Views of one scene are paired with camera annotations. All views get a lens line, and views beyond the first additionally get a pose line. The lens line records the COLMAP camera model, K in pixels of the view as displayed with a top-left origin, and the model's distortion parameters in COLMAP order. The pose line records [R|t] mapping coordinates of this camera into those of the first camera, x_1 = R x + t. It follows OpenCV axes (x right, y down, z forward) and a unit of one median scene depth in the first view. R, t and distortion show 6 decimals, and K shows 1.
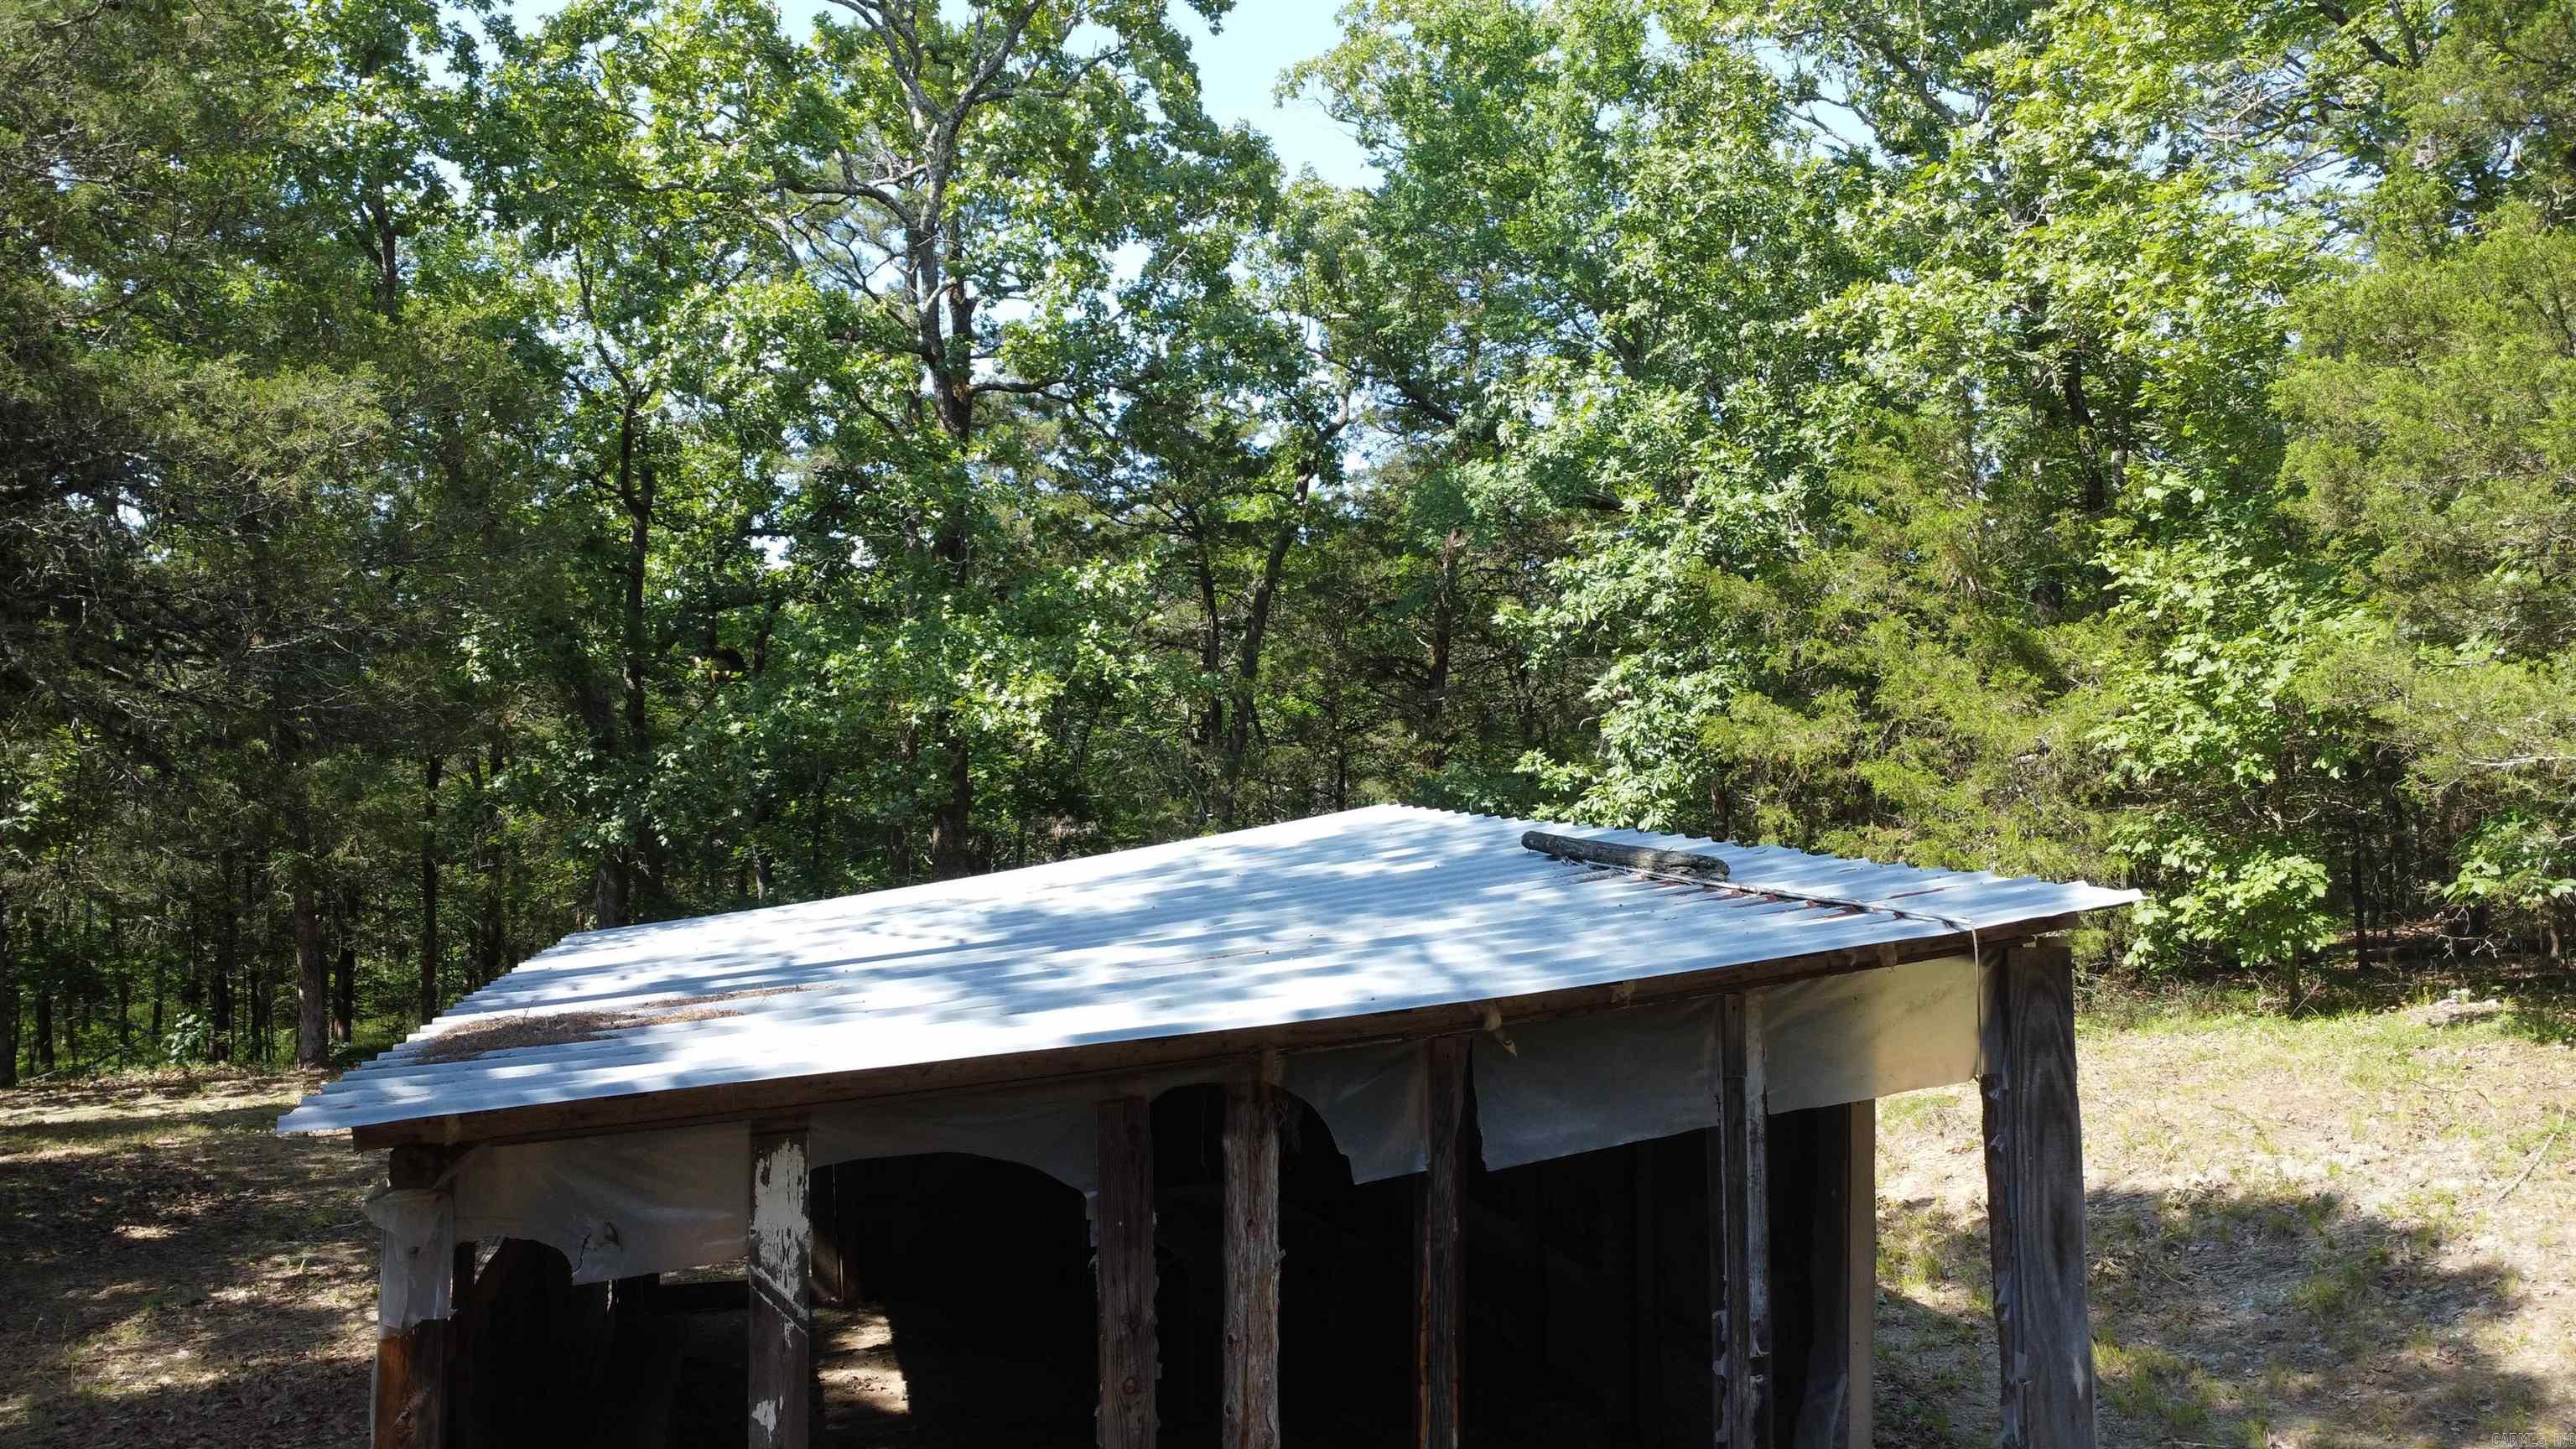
lens RADIAL K [[1866.8, 0, 1279.8], [0, 1866.8, 700.7], [0, 0, 1]] dist [-0.029525, -0.006520]
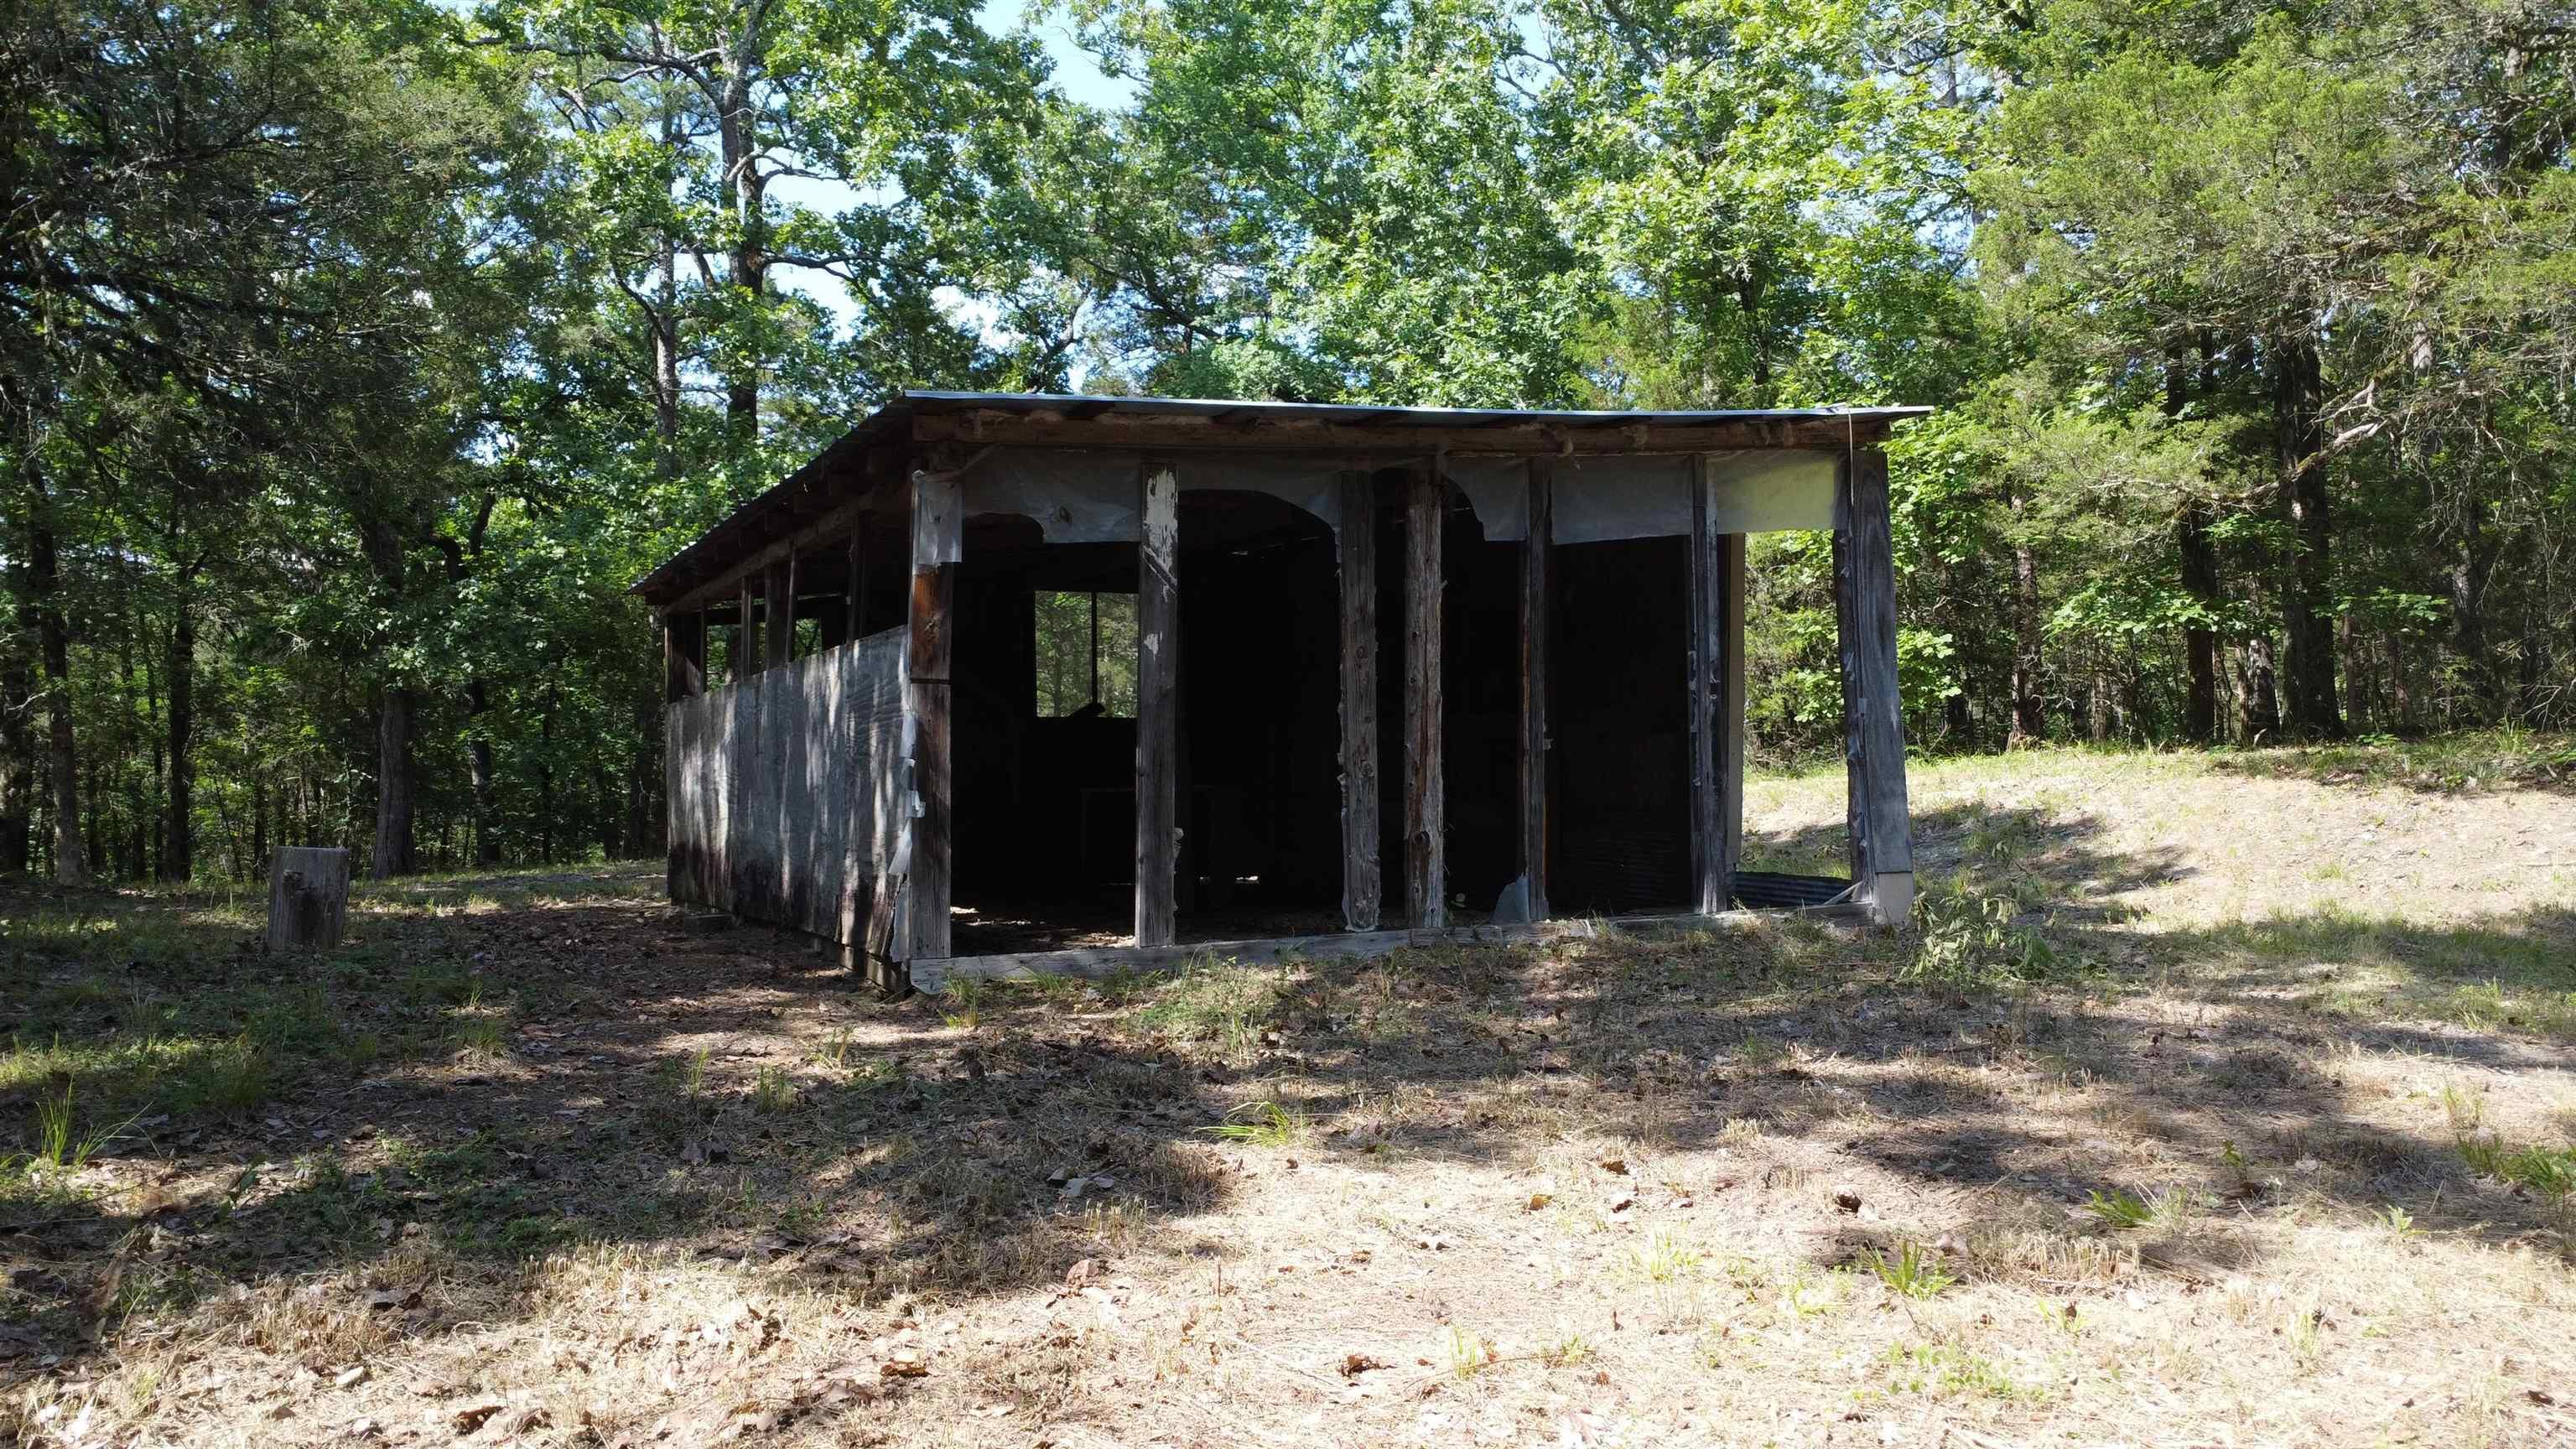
lens RADIAL K [[1866.8, 0, 1286.5], [0, 1866.8, 703.7], [0, 0, 1]] dist [-0.029525, -0.006520]
pose [[0.978293, 0.011853, 0.206888, -0.224272], [-0.012670, 0.999916, 0.002622, 0.196936], [-0.206839, -0.005187, 0.978361, -0.250050]]
